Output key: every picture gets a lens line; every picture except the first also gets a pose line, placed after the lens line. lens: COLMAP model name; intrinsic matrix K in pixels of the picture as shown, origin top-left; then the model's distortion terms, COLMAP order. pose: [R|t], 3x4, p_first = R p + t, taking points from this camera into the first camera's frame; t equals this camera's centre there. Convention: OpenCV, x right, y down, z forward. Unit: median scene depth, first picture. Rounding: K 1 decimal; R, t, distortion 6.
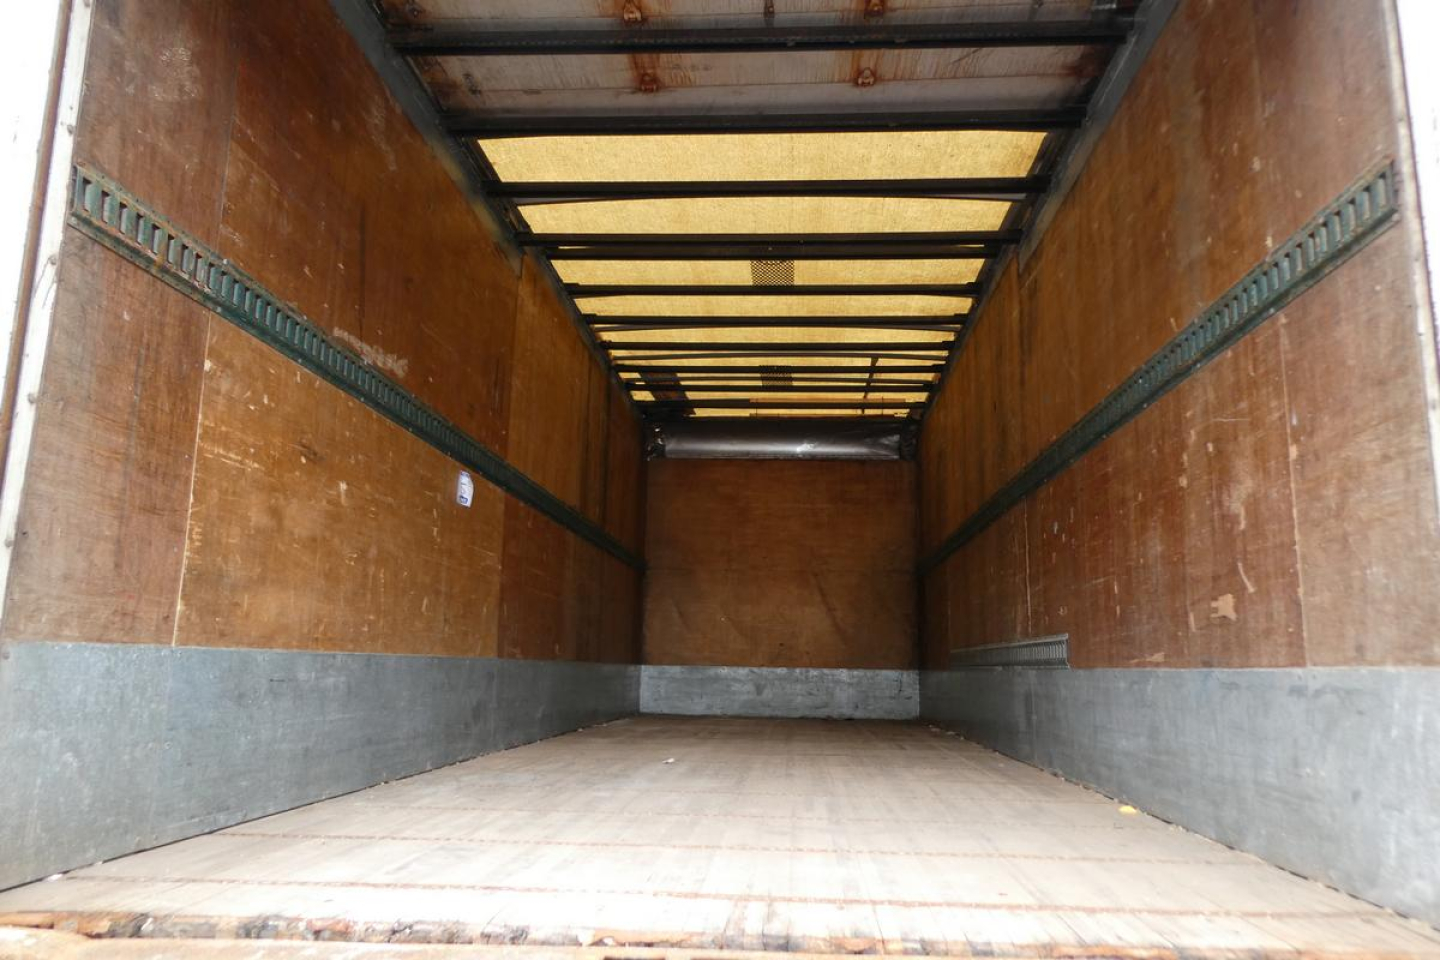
lens RADIAL K [[1022.2, 0, 725.6], [0, 1022.2, 473.1], [0, 0, 1]] dist [-0.000912, 0.000004]
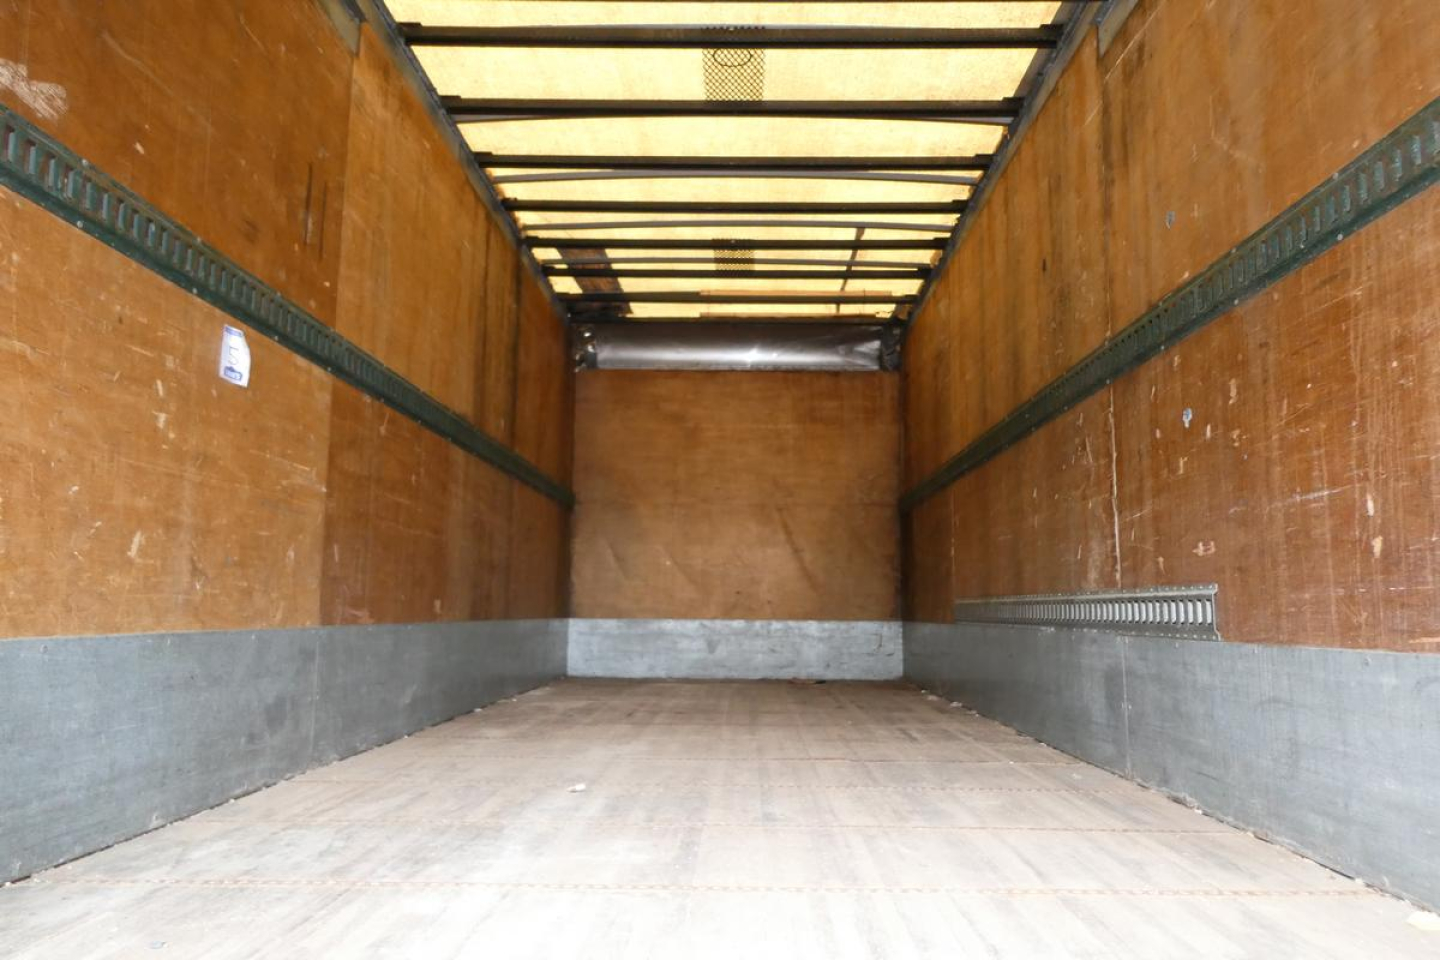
lens RADIAL K [[1022.2, 0, 725.6], [0, 1022.2, 473.1], [0, 0, 1]] dist [-0.000912, 0.000004]
pose [[0.998704, -0.003310, 0.050793, 0.002997], [0.000464, 0.998434, 0.055946, 0.030081], [-0.050899, -0.055850, 0.997141, 0.220703]]
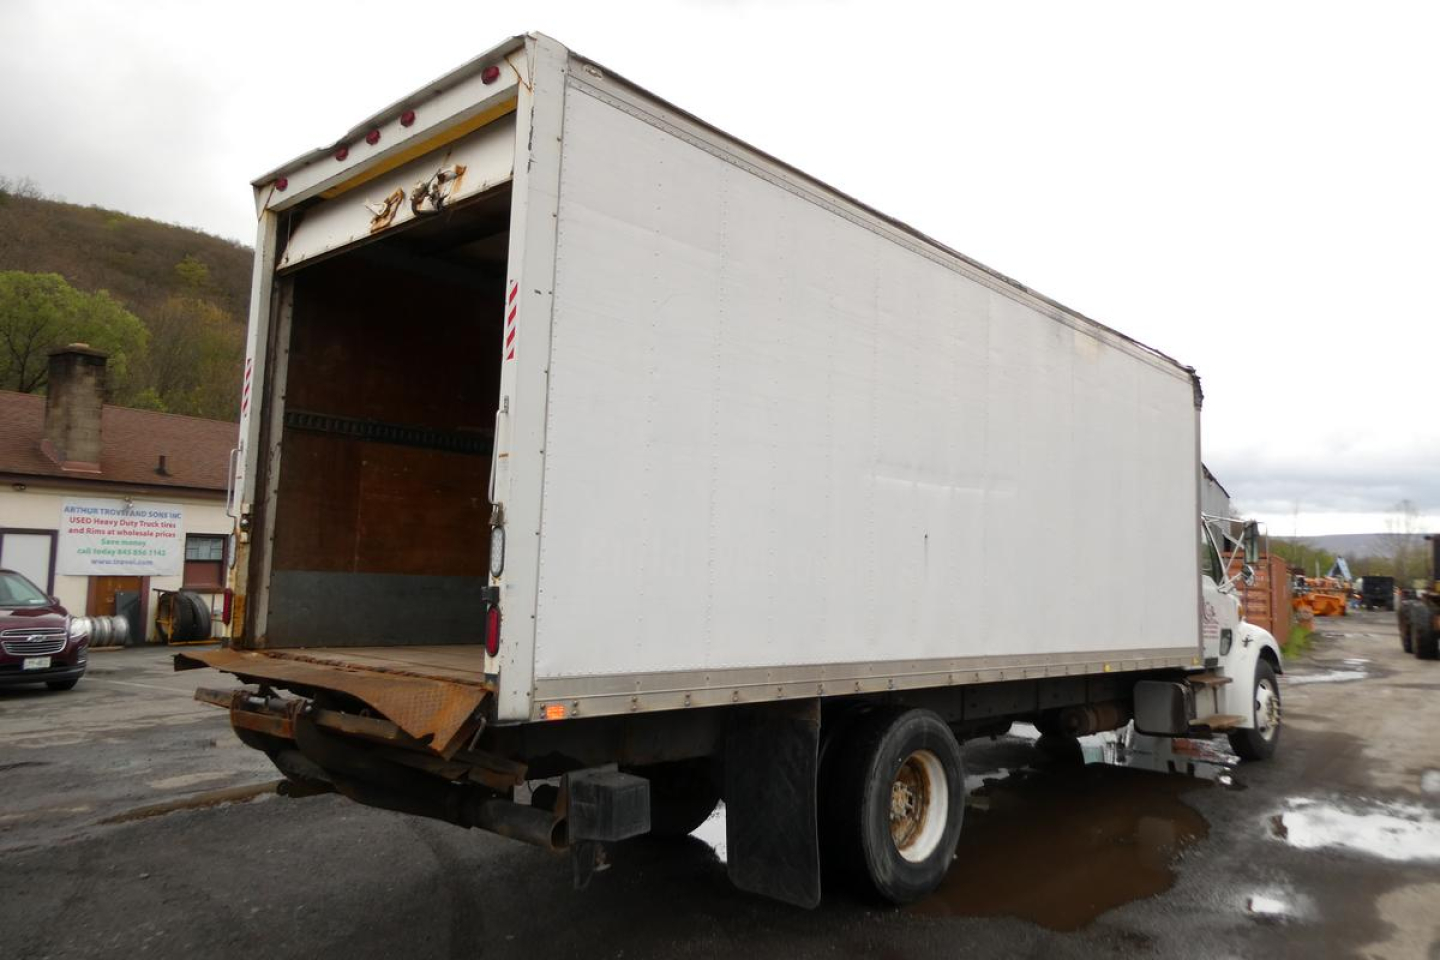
lens RADIAL K [[1022.2, 0, 725.6], [0, 1022.2, 473.1], [0, 0, 1]] dist [-0.000912, 0.000004]
pose [[0.778567, -0.065094, -0.624176, 0.586212], [0.101252, 0.994605, 0.022571, -0.015618], [0.619339, -0.080772, 0.780958, -0.141309]]
